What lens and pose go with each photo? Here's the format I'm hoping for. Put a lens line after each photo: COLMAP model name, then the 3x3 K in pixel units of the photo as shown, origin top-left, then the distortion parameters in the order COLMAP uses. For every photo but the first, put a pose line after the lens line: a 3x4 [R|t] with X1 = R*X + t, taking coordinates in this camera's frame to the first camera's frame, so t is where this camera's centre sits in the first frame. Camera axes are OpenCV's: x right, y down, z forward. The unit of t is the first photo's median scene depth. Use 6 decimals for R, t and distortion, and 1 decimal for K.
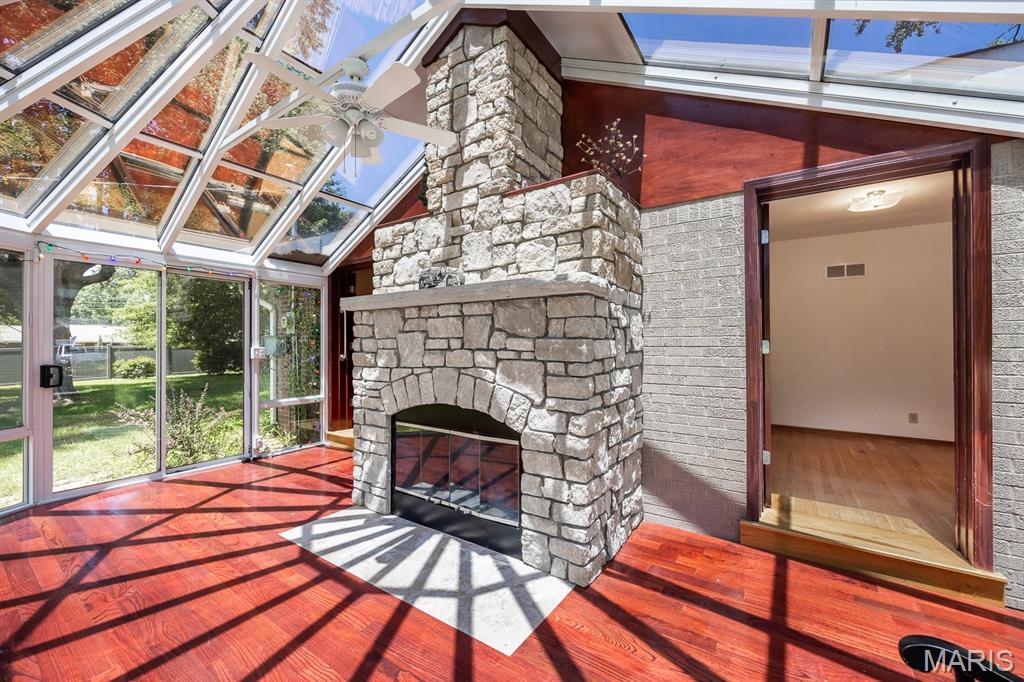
lens RADIAL K [[404.6, 0, 529.8], [0, 404.6, 342.1], [0, 0, 1]] dist [-0.009890, 0.000441]
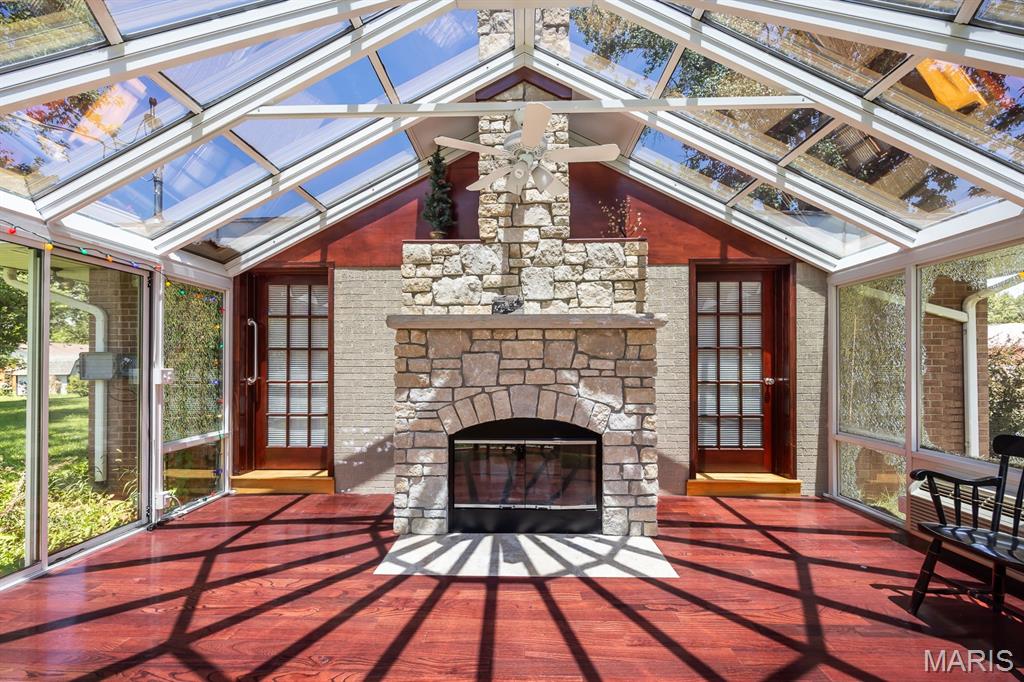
lens RADIAL K [[404.6, 0, 535.7], [0, 404.6, 362.4], [0, 0, 1]] dist [-0.009890, 0.000441]
pose [[0.832755, 0.003253, 0.553633, -0.788218], [-0.002886, 0.999995, -0.001535, 0.001471], [-0.553635, -0.000320, 0.832759, 0.044283]]
